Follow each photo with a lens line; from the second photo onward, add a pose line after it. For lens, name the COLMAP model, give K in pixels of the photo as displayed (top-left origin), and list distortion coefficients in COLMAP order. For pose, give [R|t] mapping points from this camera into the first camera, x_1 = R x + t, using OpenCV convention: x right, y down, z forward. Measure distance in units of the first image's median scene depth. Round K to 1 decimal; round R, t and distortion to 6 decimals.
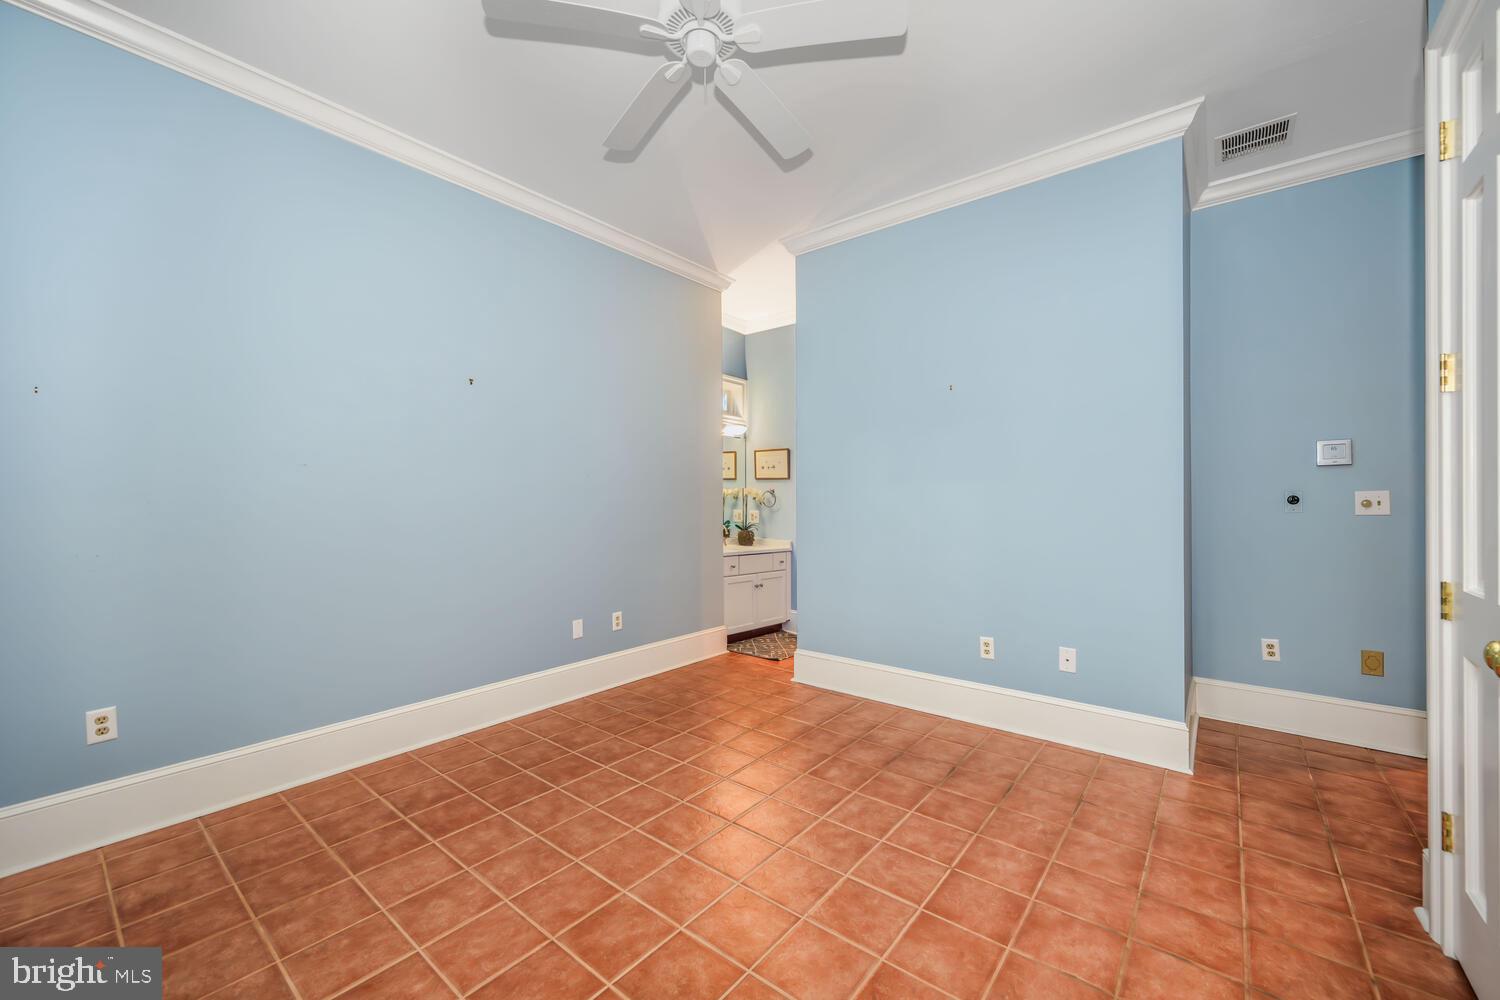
lens RADIAL K [[601.4, 0, 751.4], [0, 601.4, 499.7], [0, 0, 1]] dist [-0.000519, -0.000280]
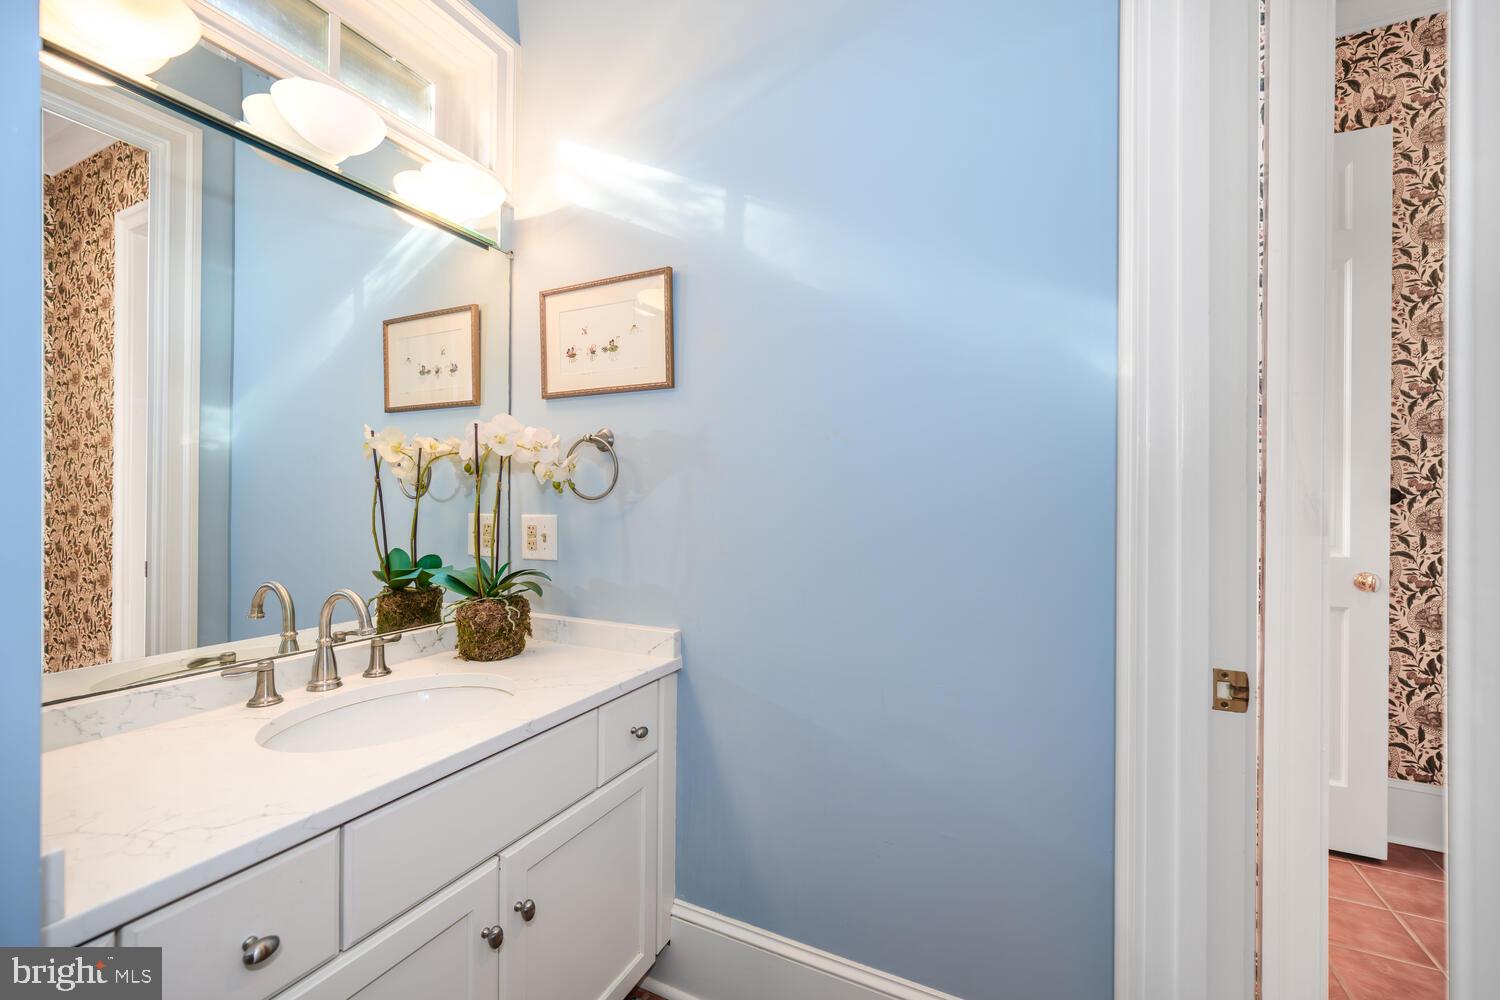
lens RADIAL K [[601.4, 0, 751.5], [0, 601.4, 496.7], [0, 0, 1]] dist [-0.000519, -0.000280]
pose [[0.972777, 0.003341, 0.231717, 0.035426], [-0.003211, 0.999994, -0.000938, 0.010076], [-0.231719, 0.000169, 0.972783, 0.720721]]
